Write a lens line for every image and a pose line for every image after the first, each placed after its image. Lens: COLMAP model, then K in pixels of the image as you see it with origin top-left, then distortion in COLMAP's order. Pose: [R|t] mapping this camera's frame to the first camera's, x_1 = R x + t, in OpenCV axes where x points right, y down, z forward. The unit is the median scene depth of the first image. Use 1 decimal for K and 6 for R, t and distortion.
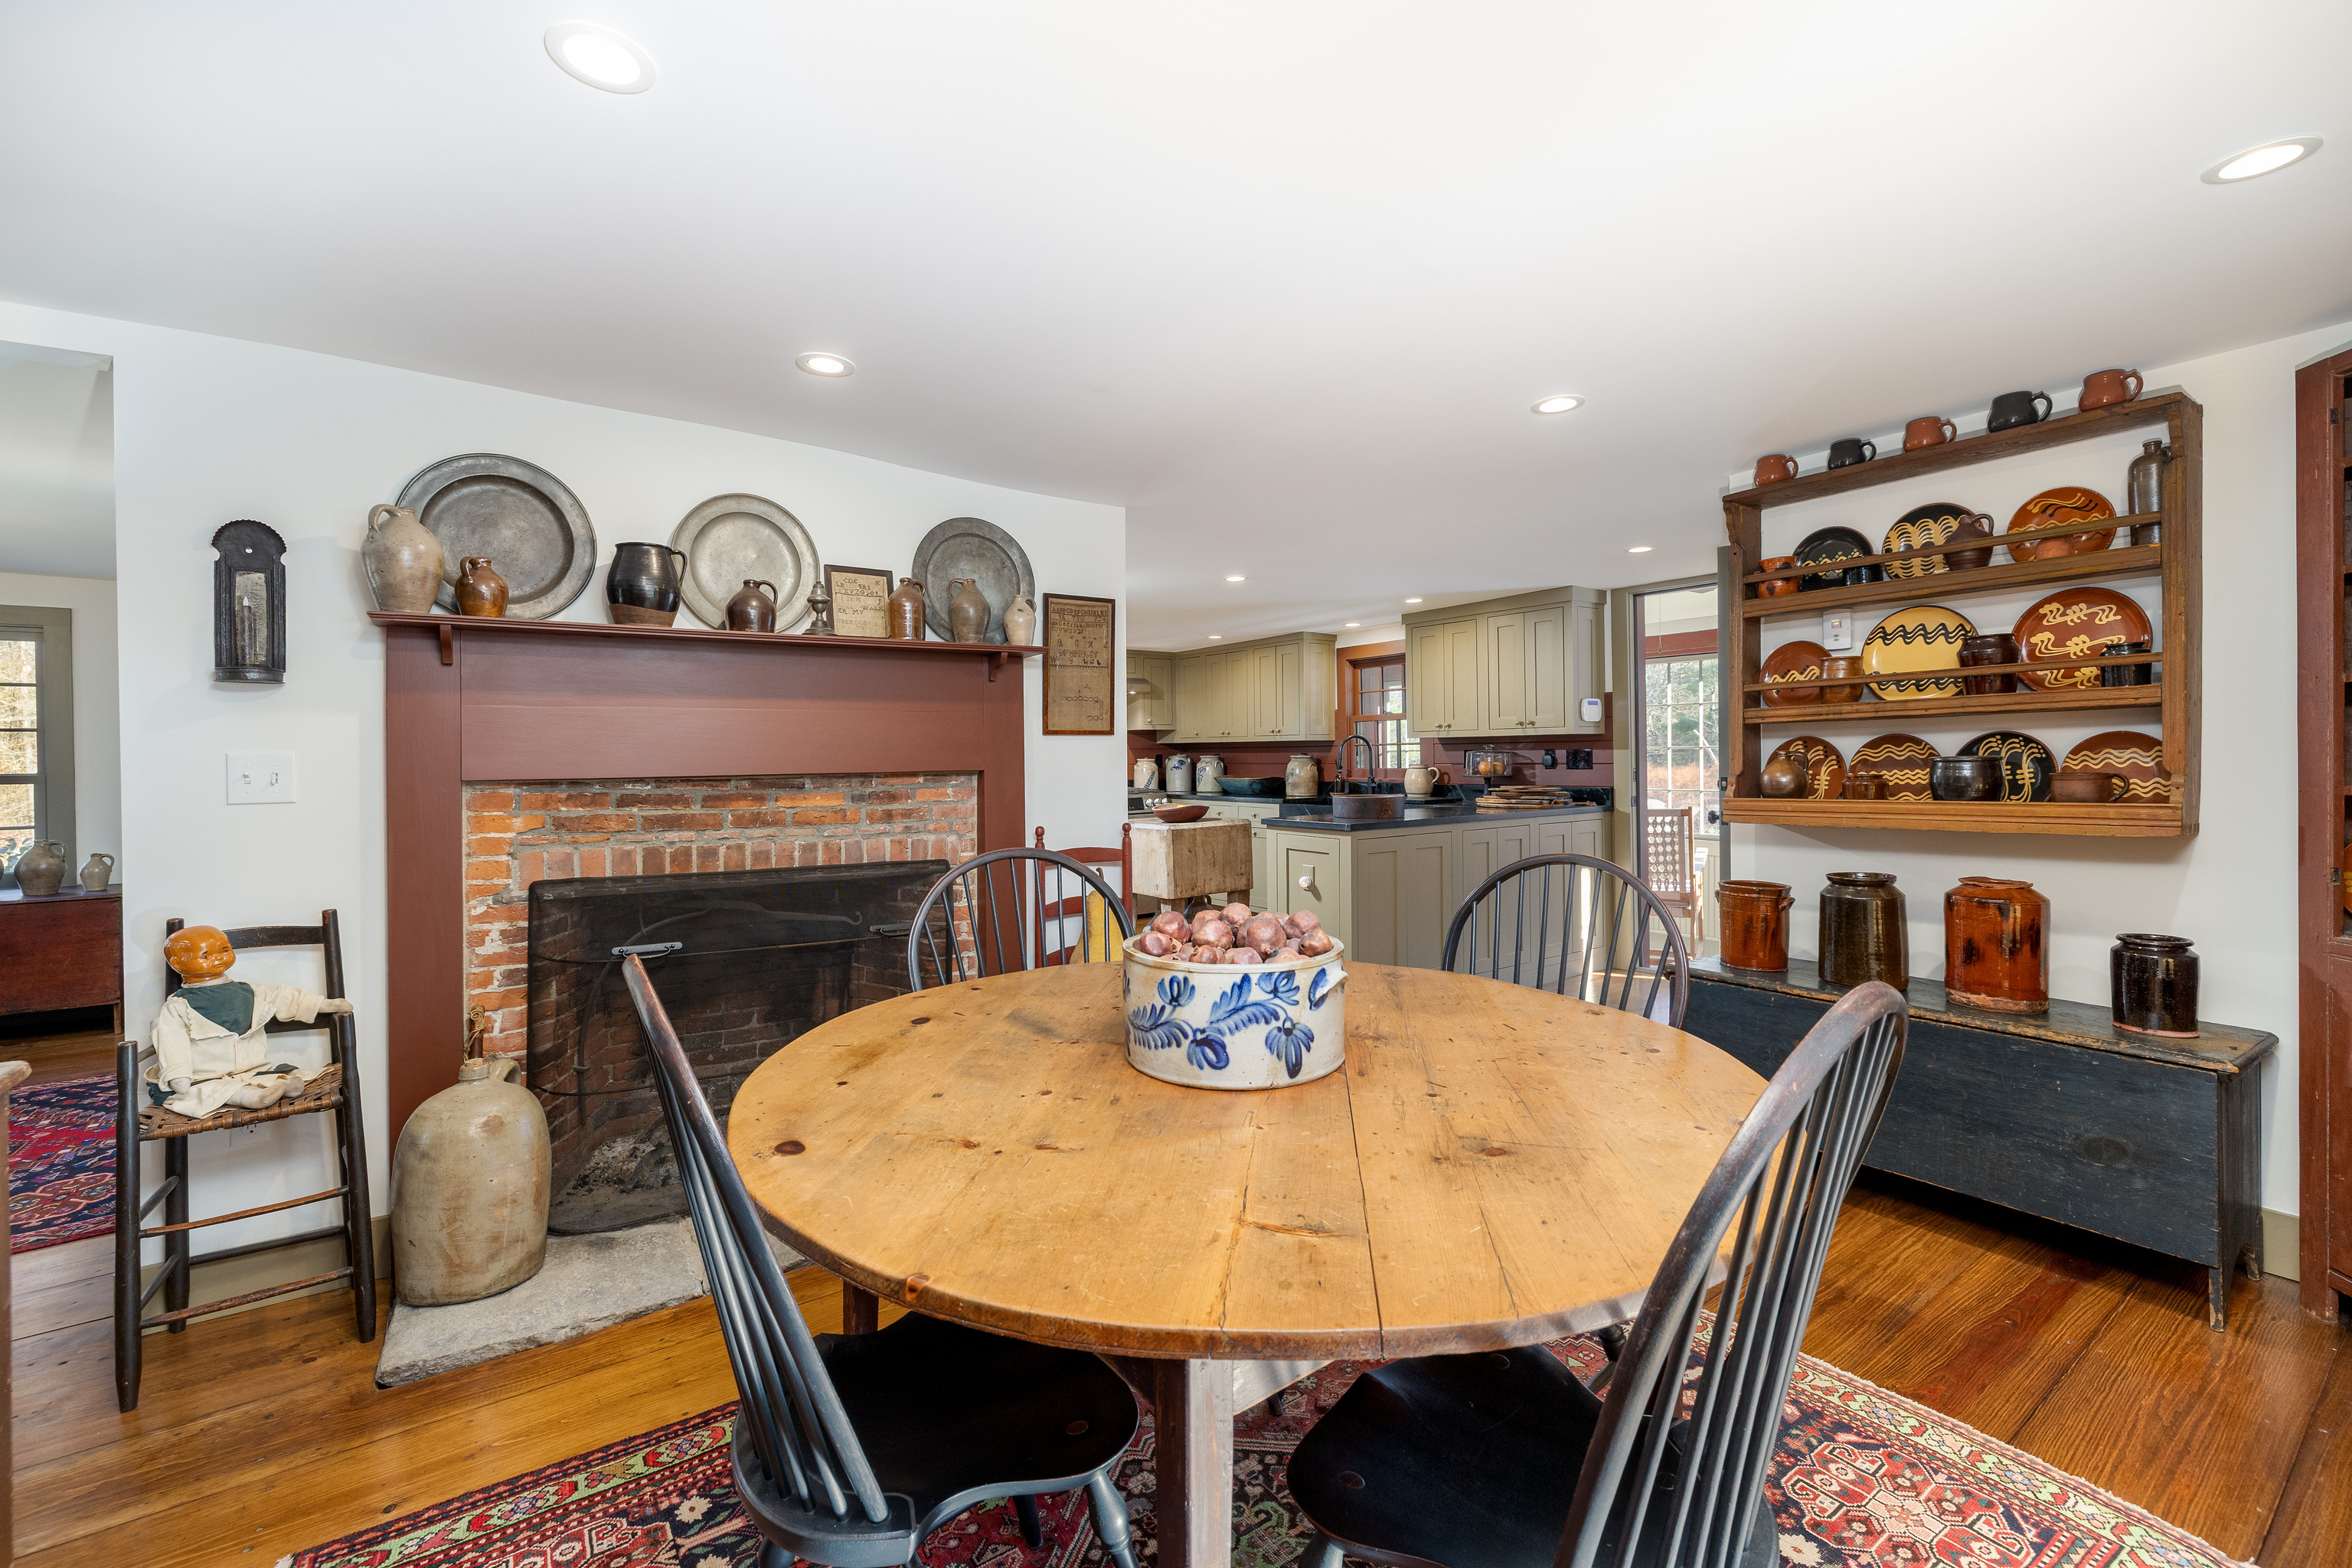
lens RADIAL K [[1002.3, 0, 1177.2], [0, 1002.3, 759.5], [0, 0, 1]] dist [-0.036120, 0.000029]
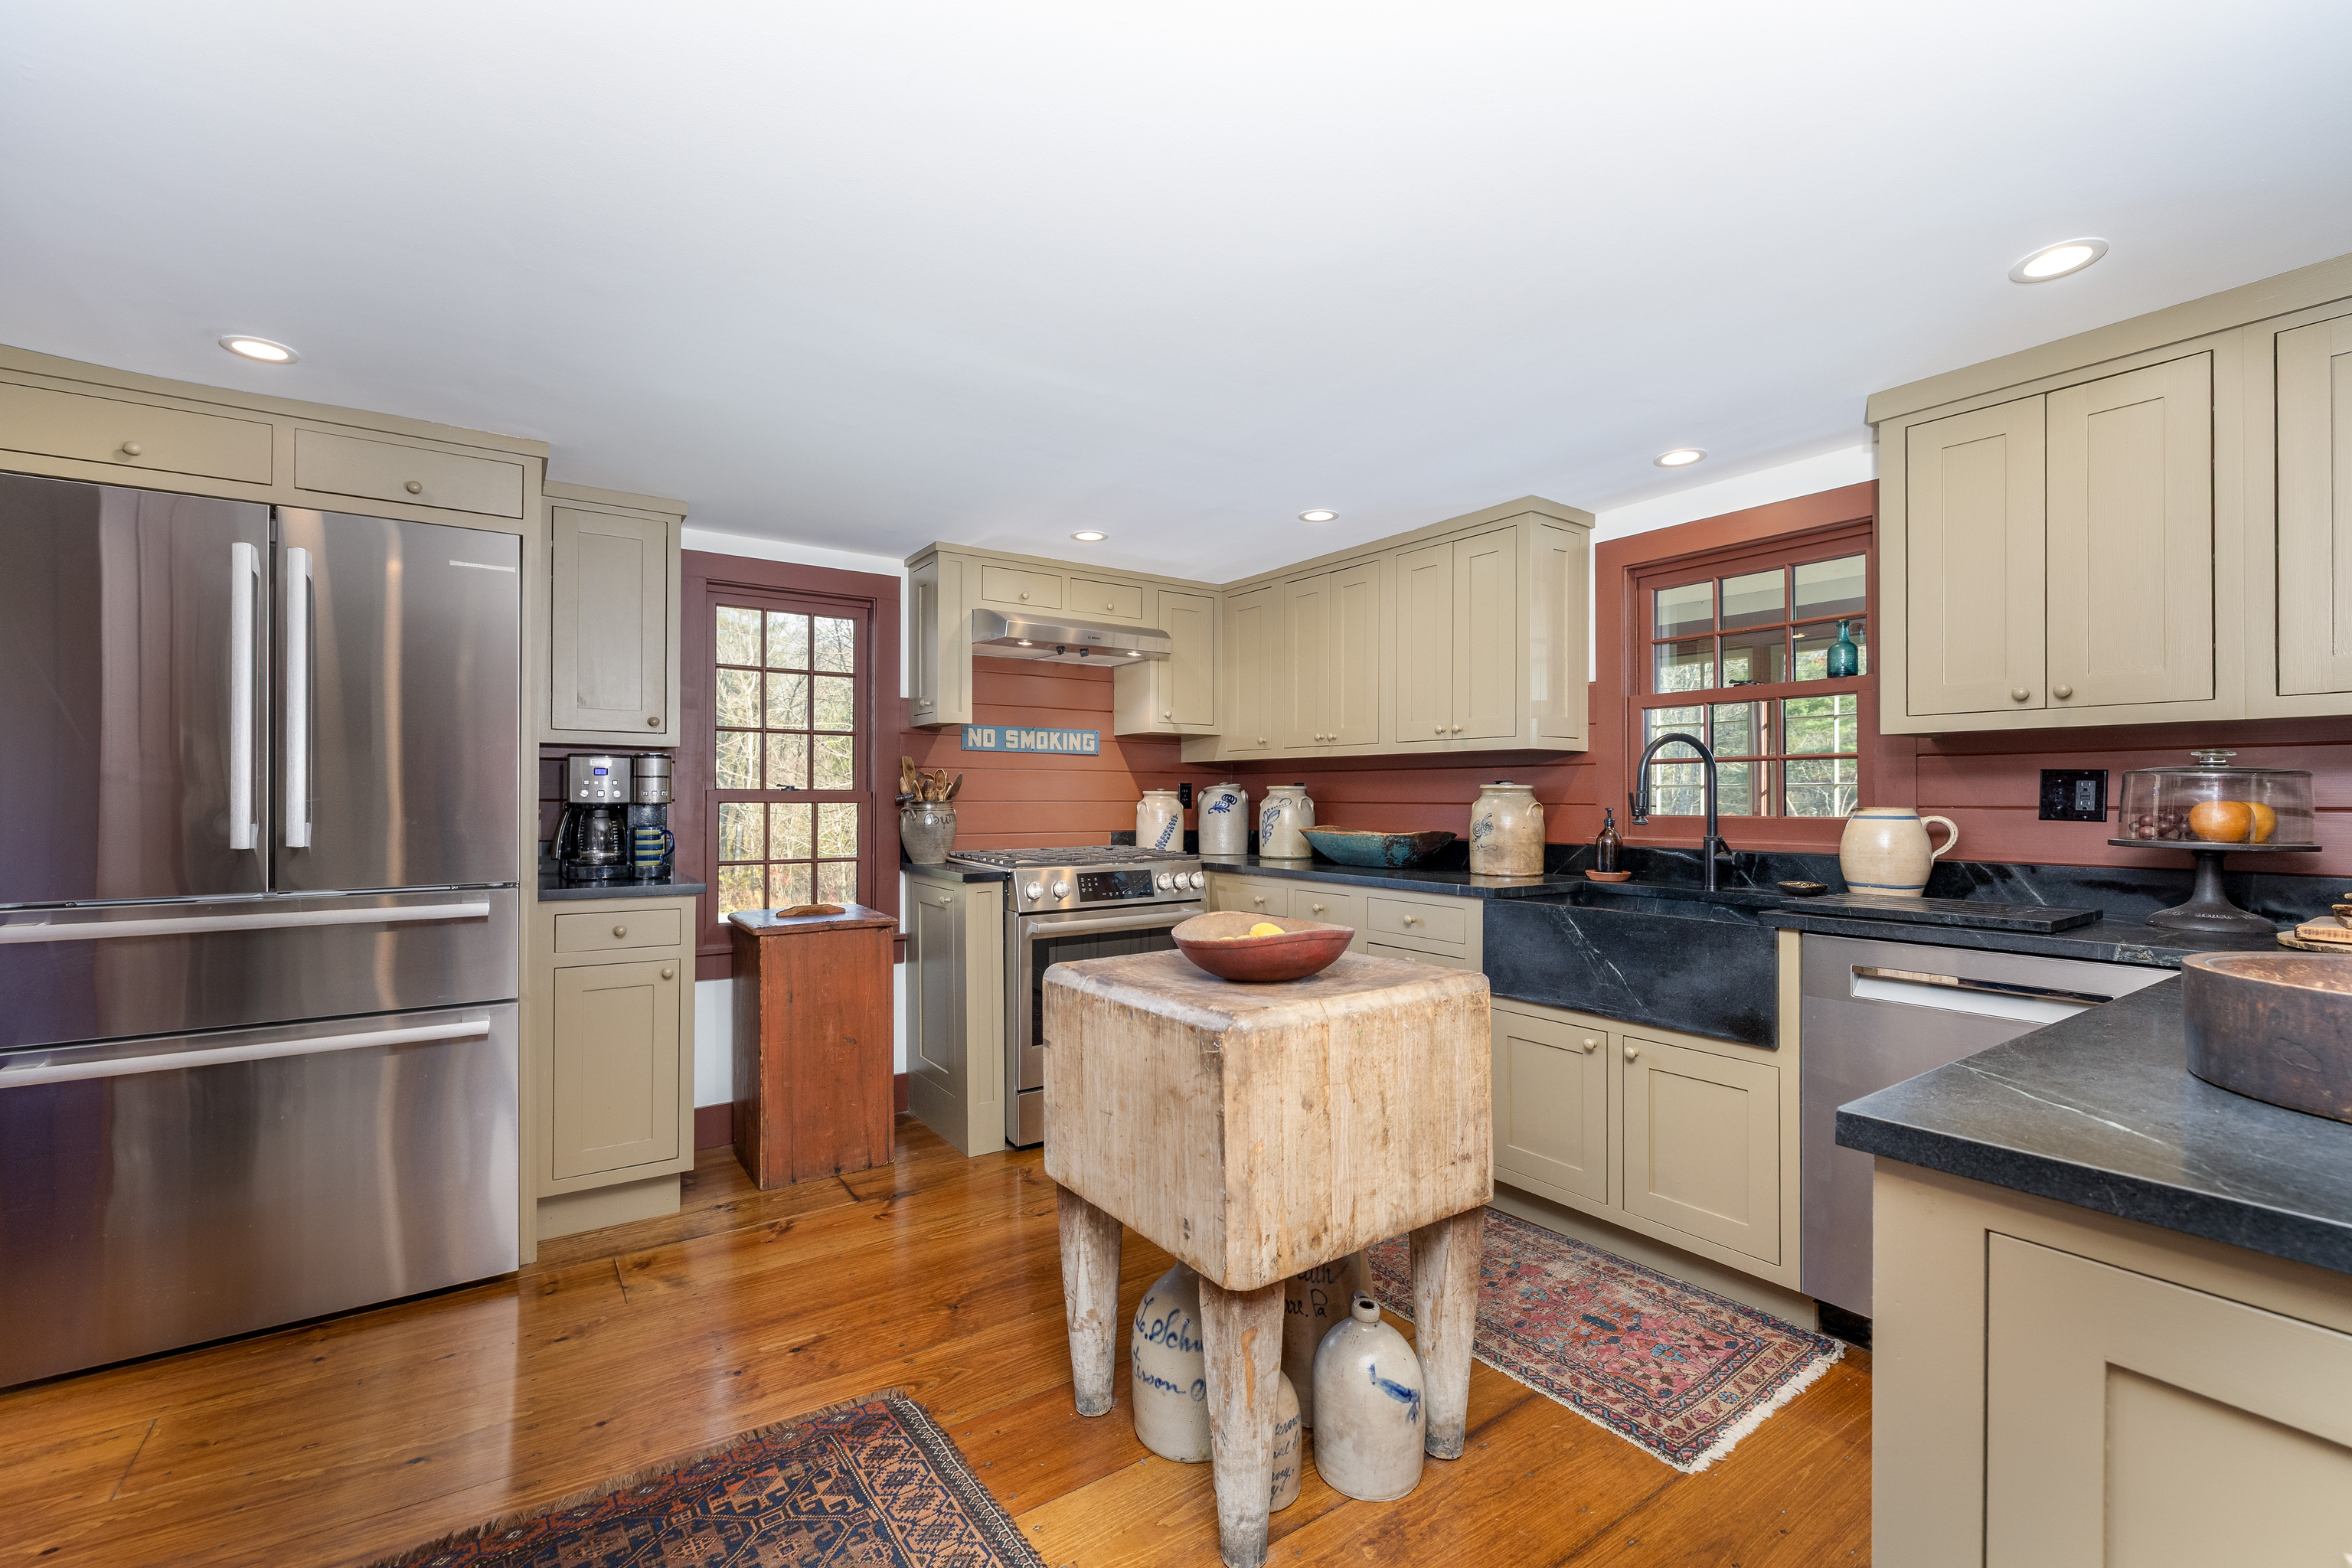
lens RADIAL K [[1002.3, 0, 1177.2], [0, 1002.3, 759.5], [0, 0, 1]] dist [-0.036120, 0.000029]
pose [[0.999863, 0.007883, -0.014524, -0.016772], [-0.008412, 0.999288, -0.036783, 0.002251], [0.014223, 0.036900, 0.999218, 0.540425]]
